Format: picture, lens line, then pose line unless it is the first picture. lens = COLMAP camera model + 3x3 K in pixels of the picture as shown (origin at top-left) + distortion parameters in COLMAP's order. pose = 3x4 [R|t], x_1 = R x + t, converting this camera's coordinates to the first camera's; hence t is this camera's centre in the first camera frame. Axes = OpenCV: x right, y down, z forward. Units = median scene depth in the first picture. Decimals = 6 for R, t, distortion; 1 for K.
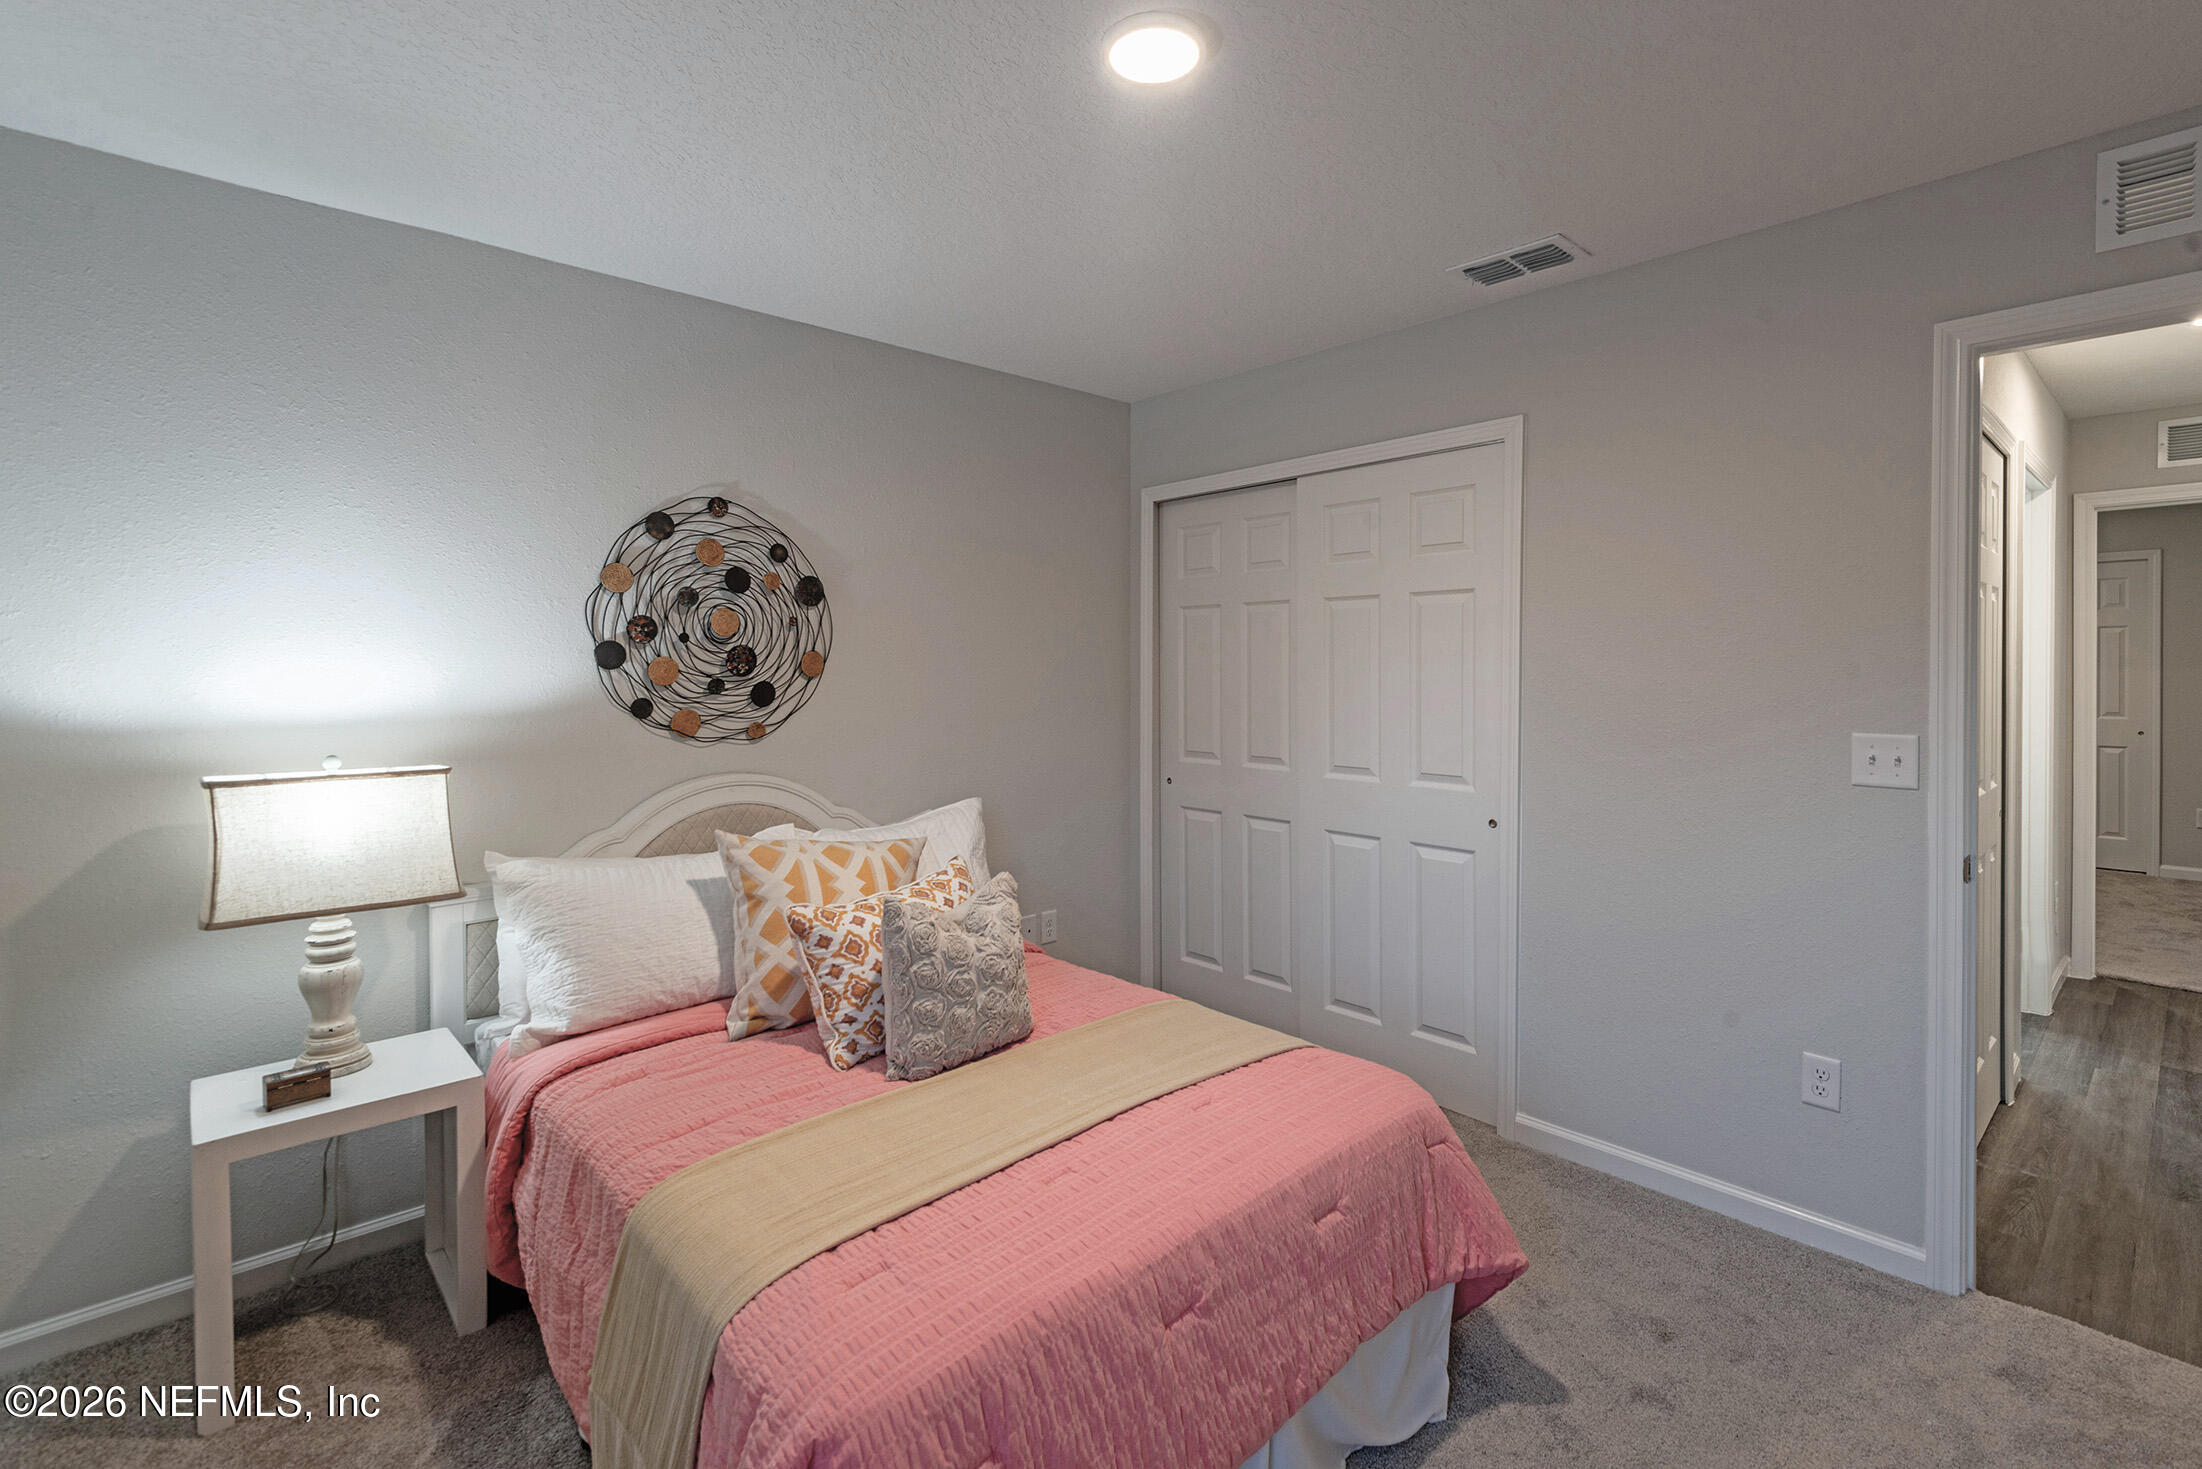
lens RADIAL K [[1002.9, 0, 1128.5], [0, 1002.9, 662.0], [0, 0, 1]] dist [0.000339, -0.000102]
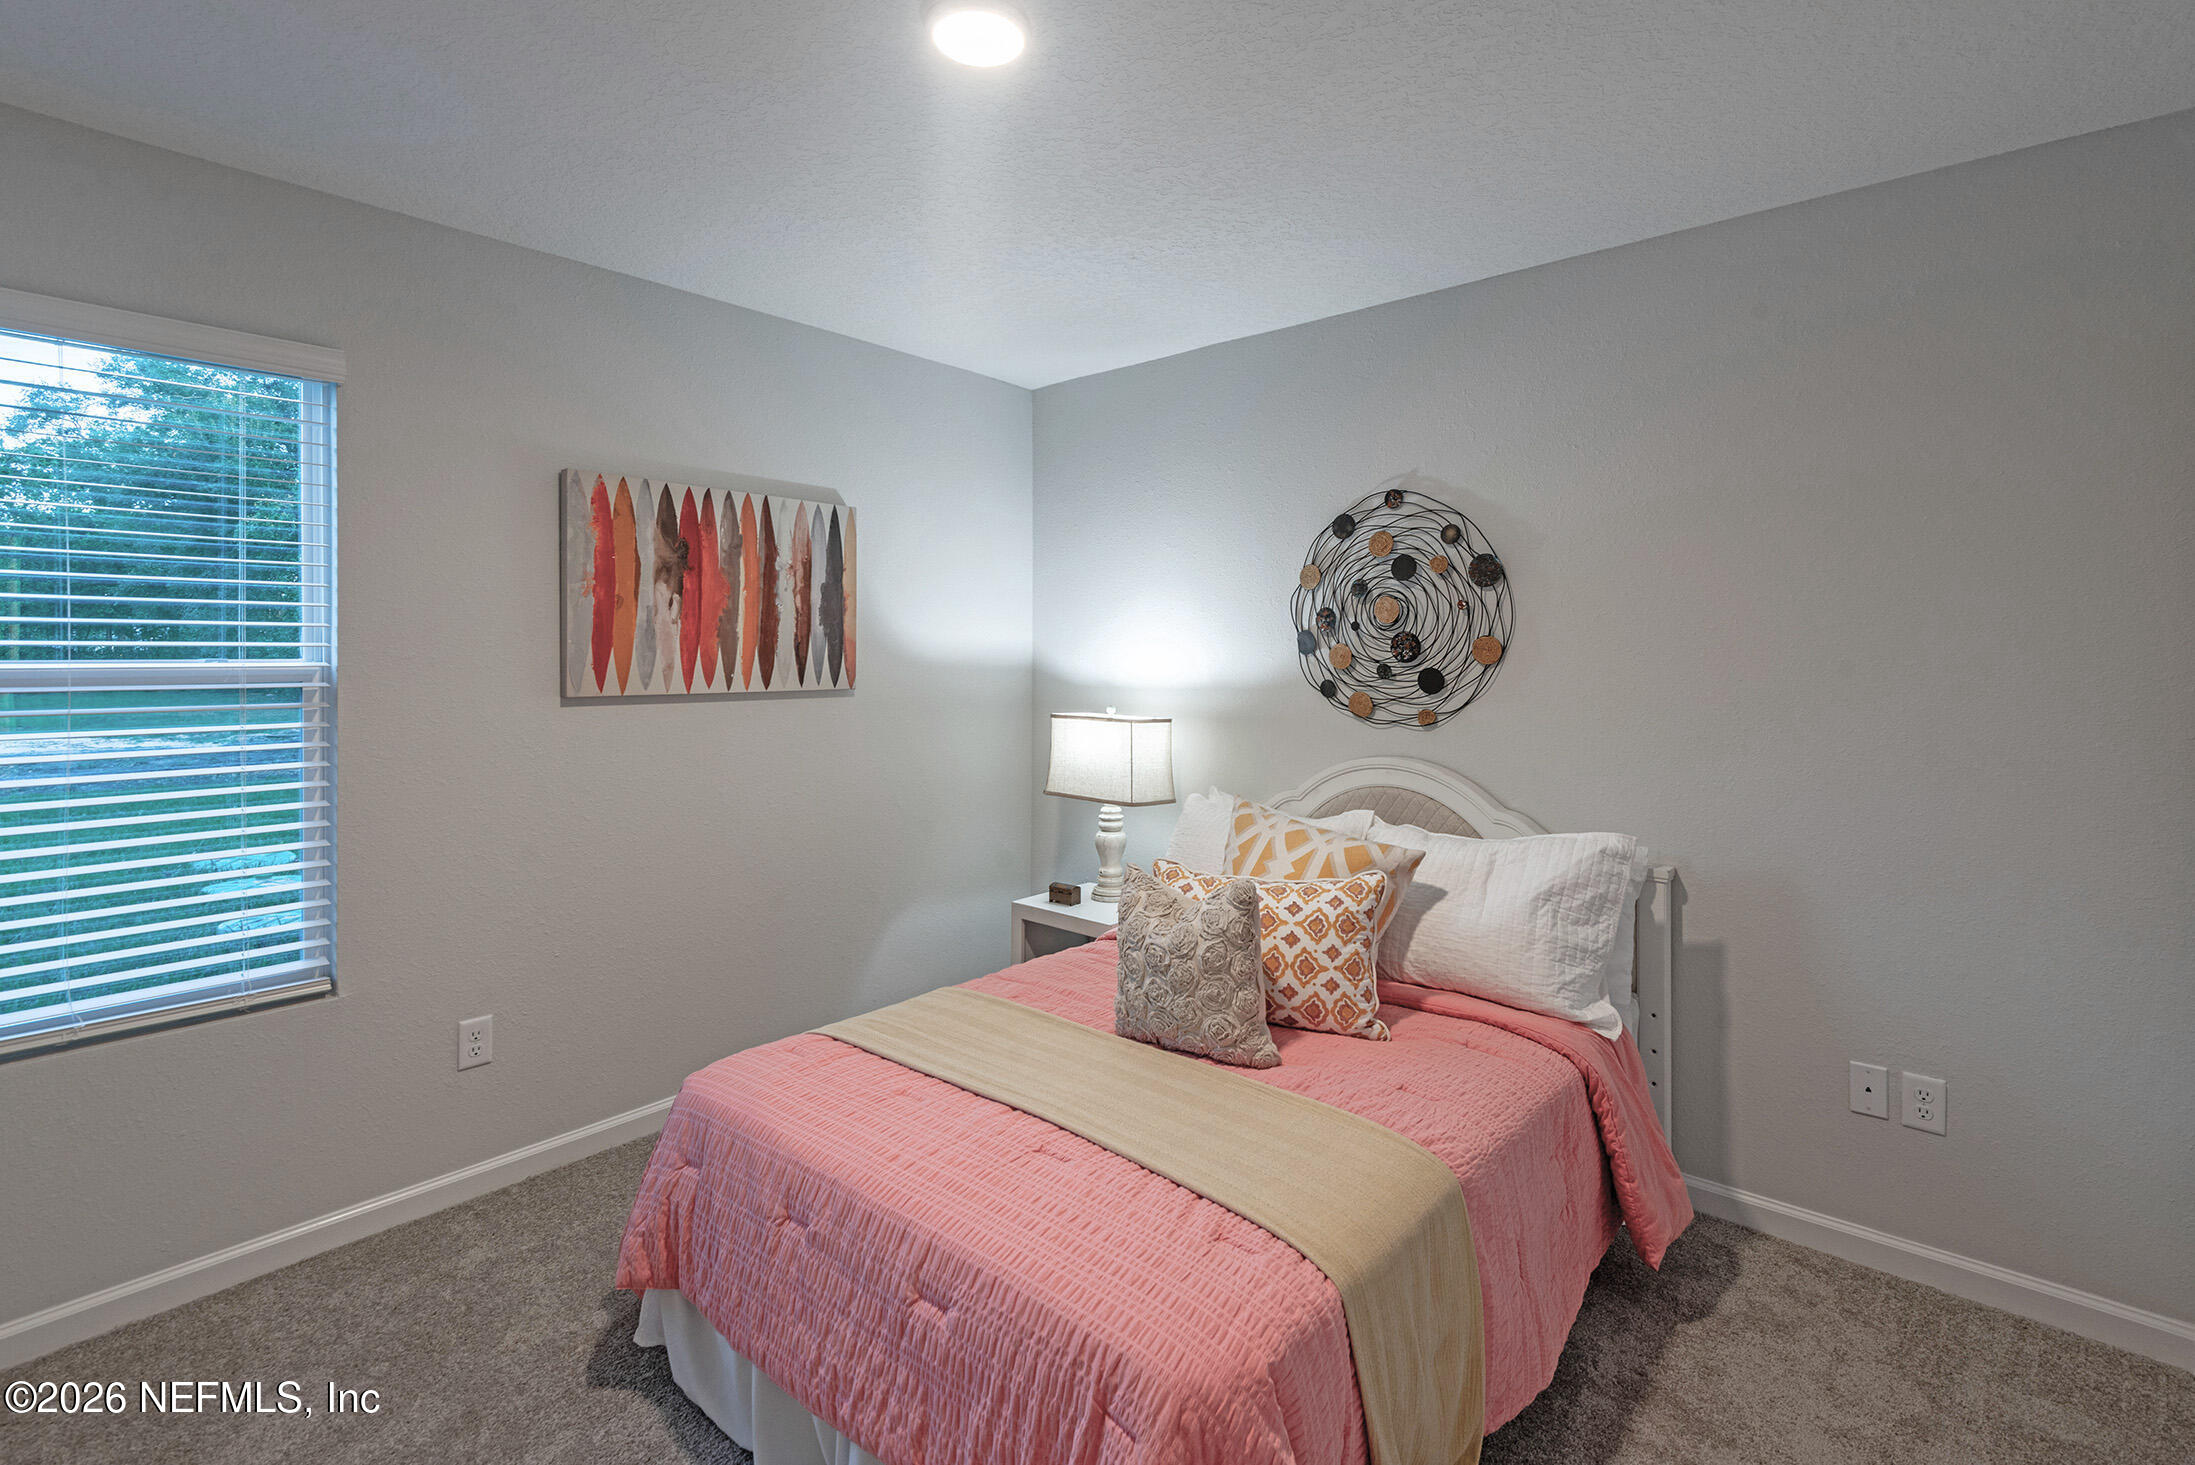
lens RADIAL K [[1007.3, 0, 1107.7], [0, 1007.3, 652.8], [0, 0, 1]] dist [0.018001, -0.010199]
pose [[0.086625, 0.005836, -0.996224, 0.608886], [0.004051, 0.999973, 0.006210, -0.002997], [0.996233, -0.004574, 0.086599, 0.618934]]
